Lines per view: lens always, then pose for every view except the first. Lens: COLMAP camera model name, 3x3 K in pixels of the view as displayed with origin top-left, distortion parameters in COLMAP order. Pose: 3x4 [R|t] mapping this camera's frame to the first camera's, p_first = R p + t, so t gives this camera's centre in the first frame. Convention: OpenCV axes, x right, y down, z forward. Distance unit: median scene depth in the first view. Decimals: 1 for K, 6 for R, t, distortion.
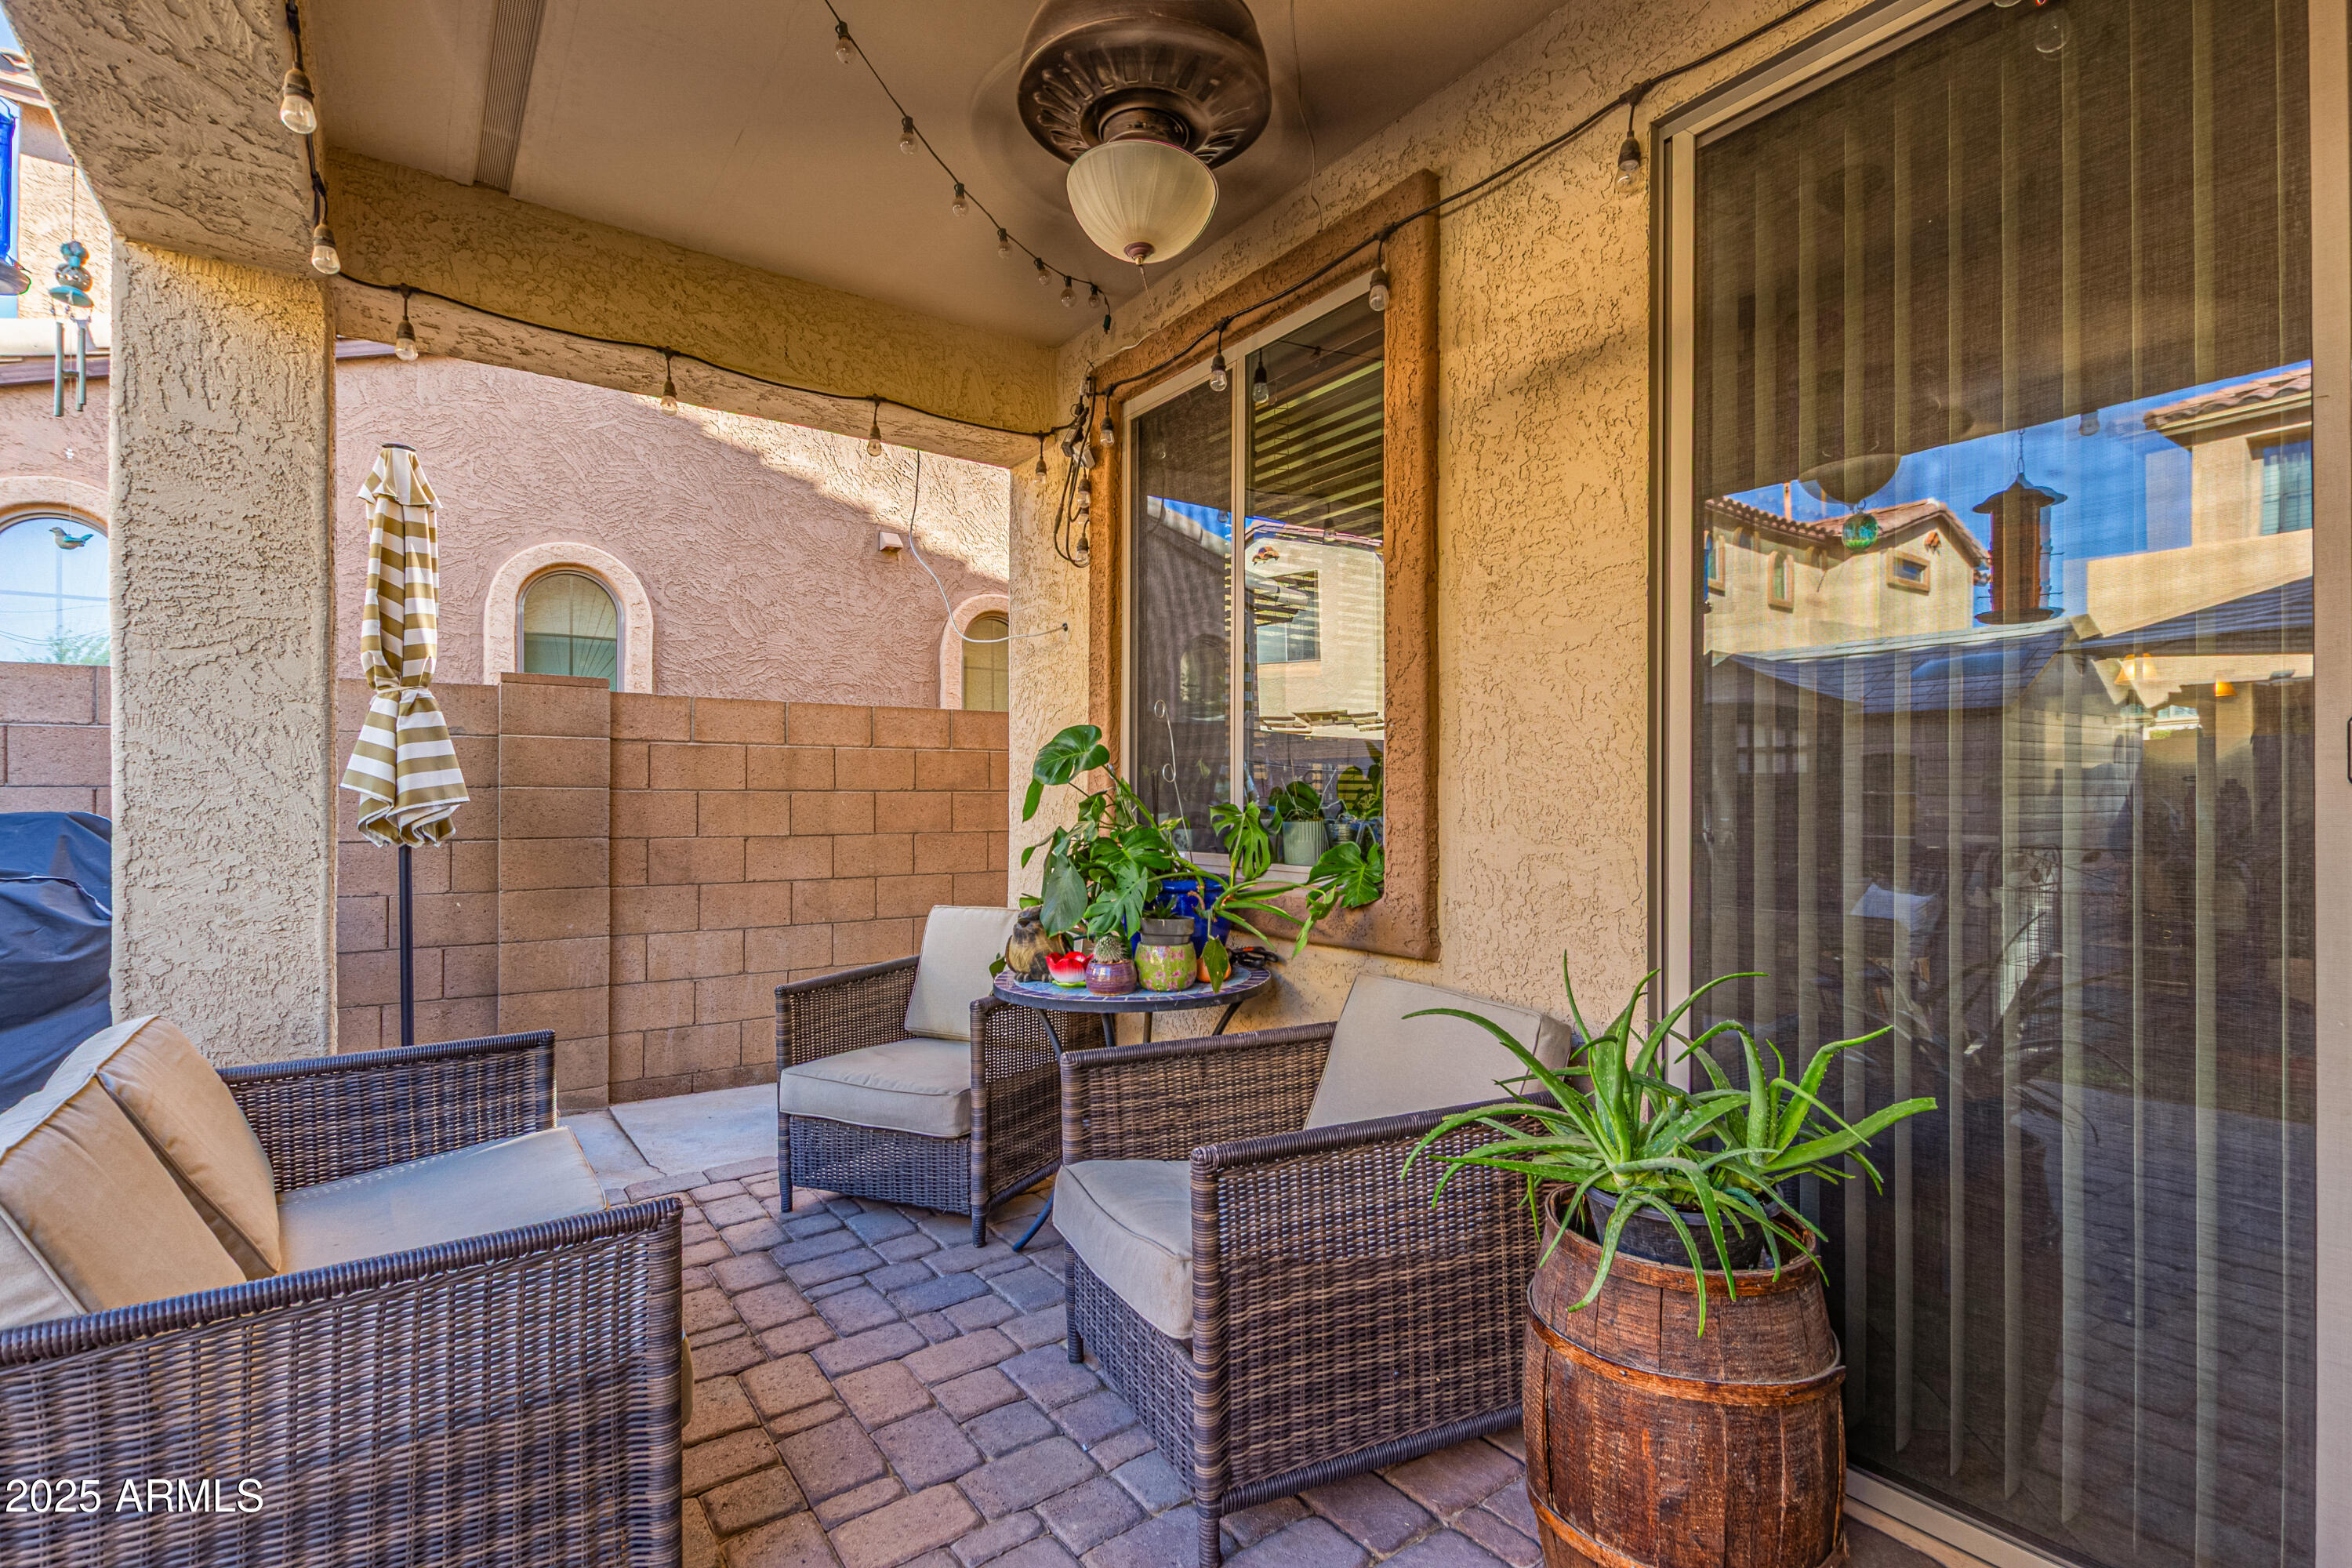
lens RADIAL K [[1100.9, 0, 1185.1], [0, 1100.9, 798.9], [0, 0, 1]] dist [0.009139, -0.001414]
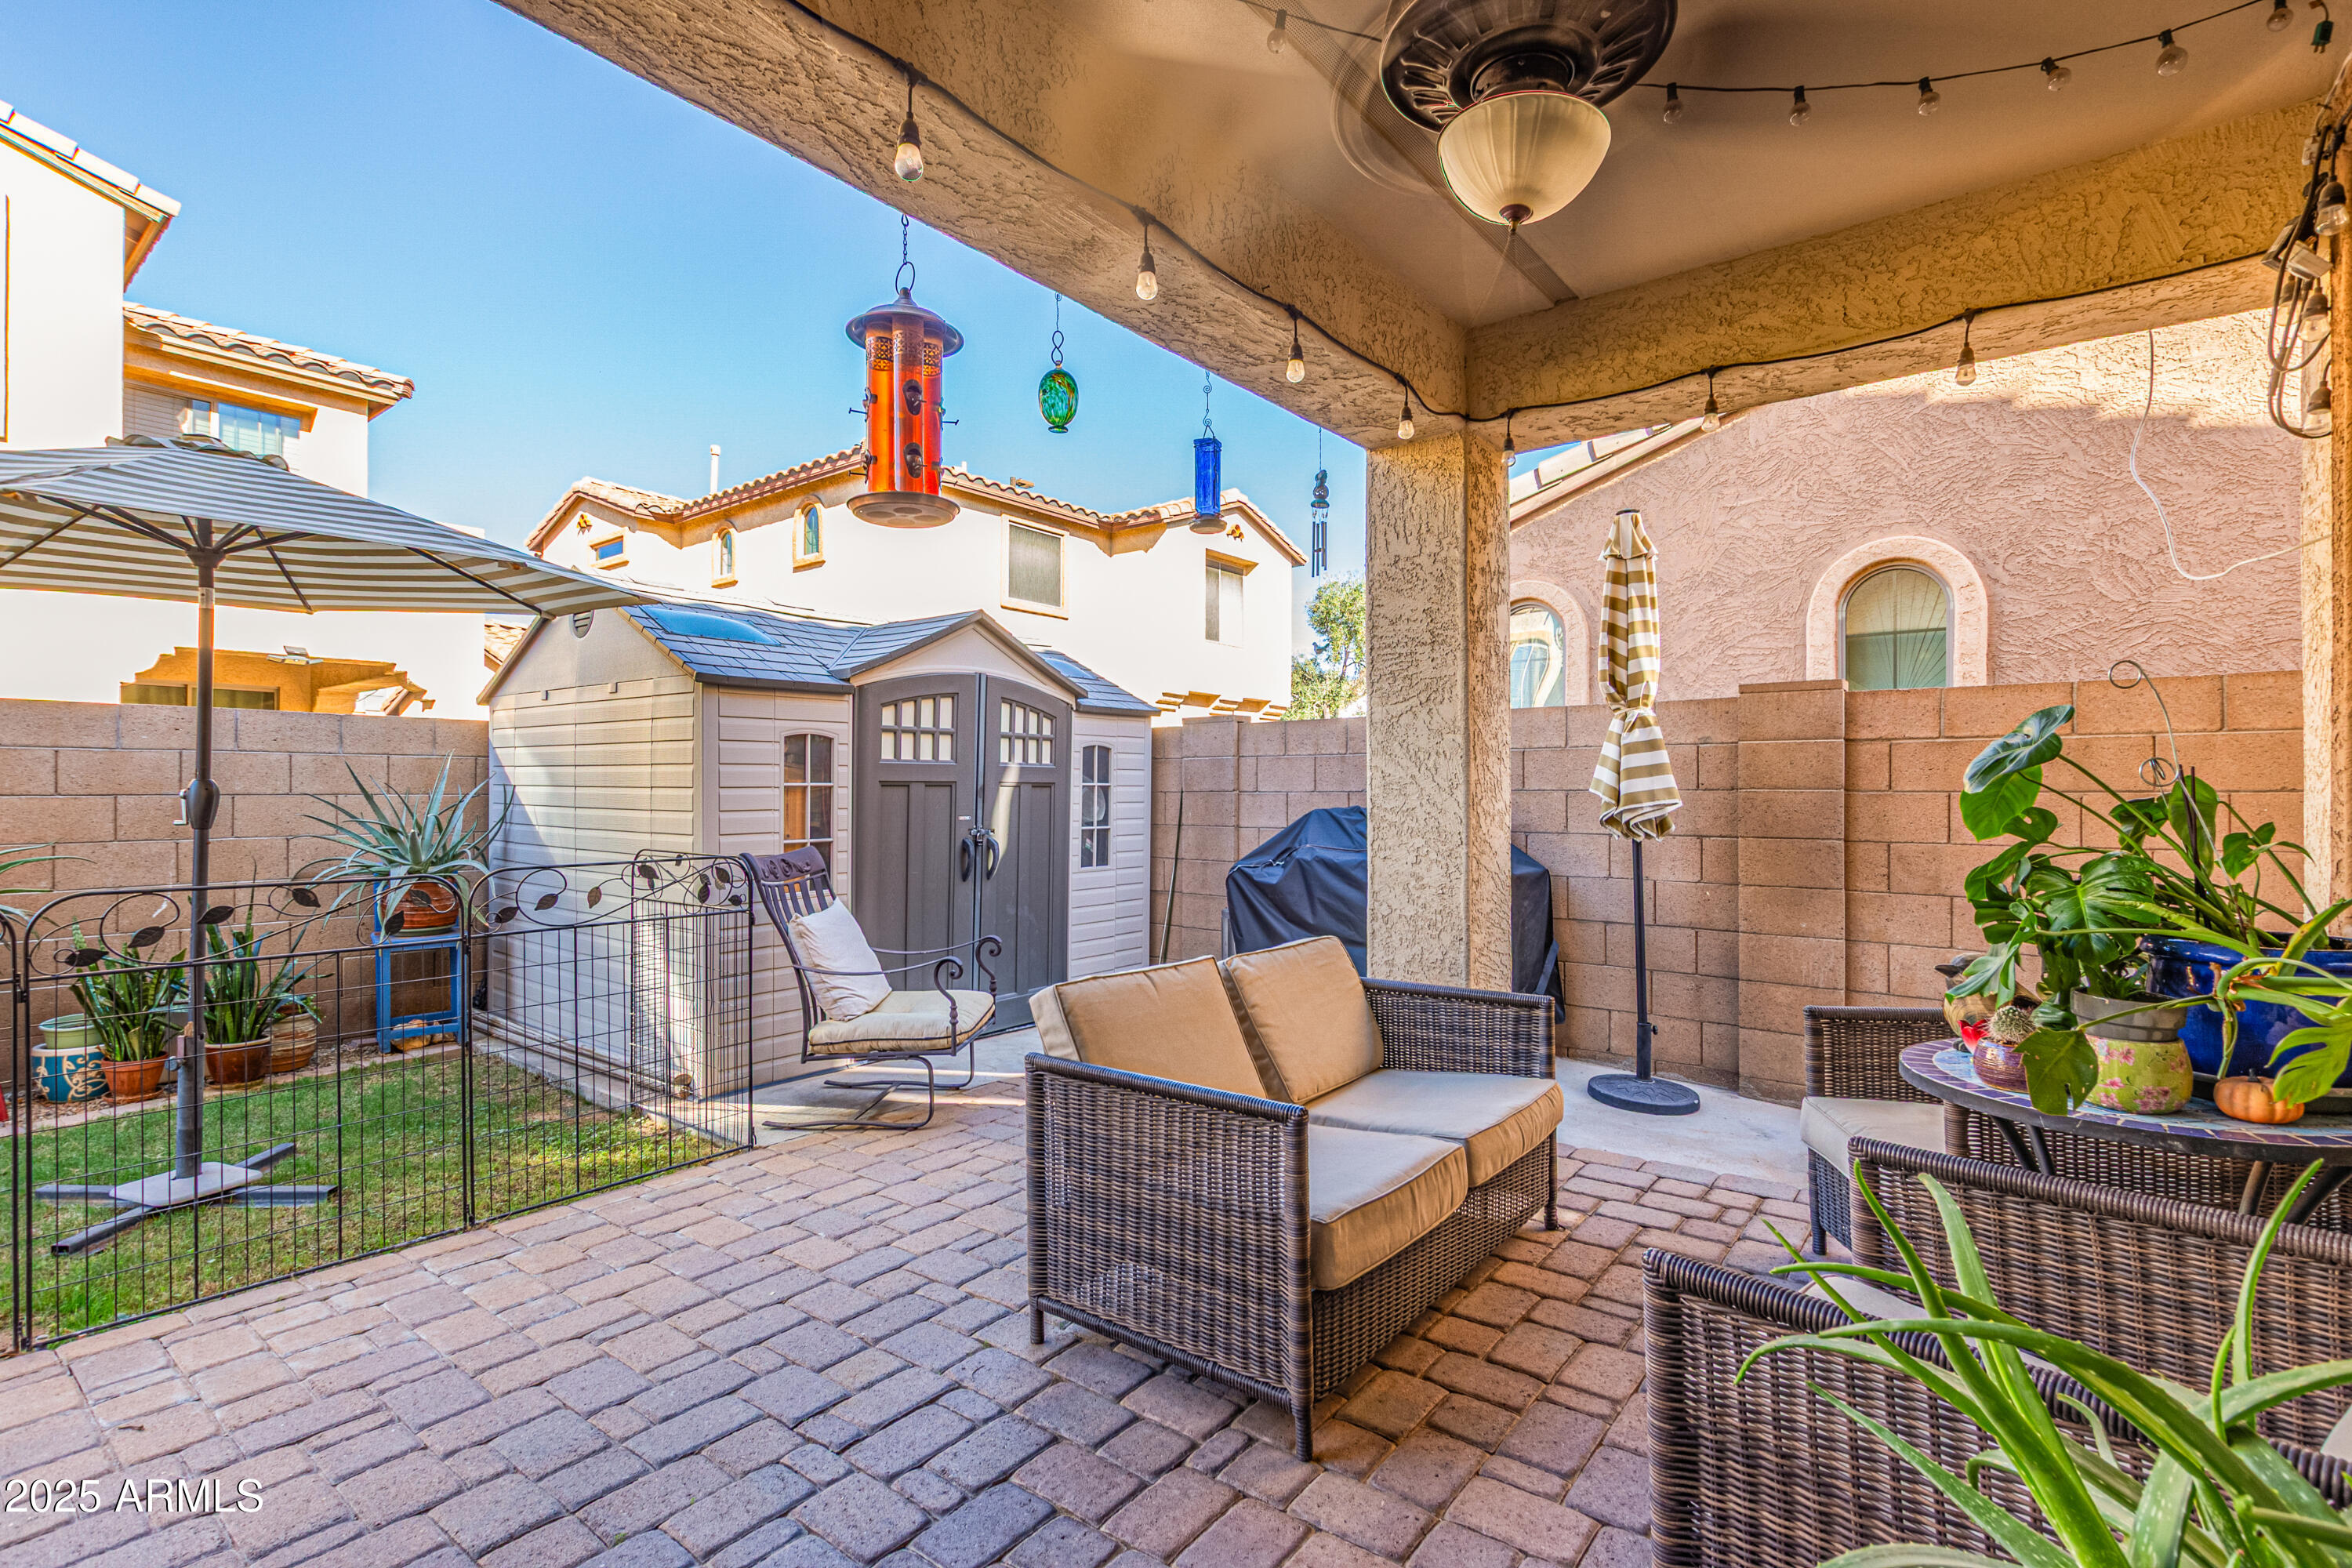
lens RADIAL K [[1085.6, 0, 1180.6], [0, 1085.6, 791.8], [0, 0, 1]] dist [0.007301, -0.000938]
pose [[0.275759, -0.002026, -0.961225, 0.308010], [0.000036, 0.999998, -0.002097, -0.007350], [0.961227, 0.000544, 0.275758, 0.200692]]
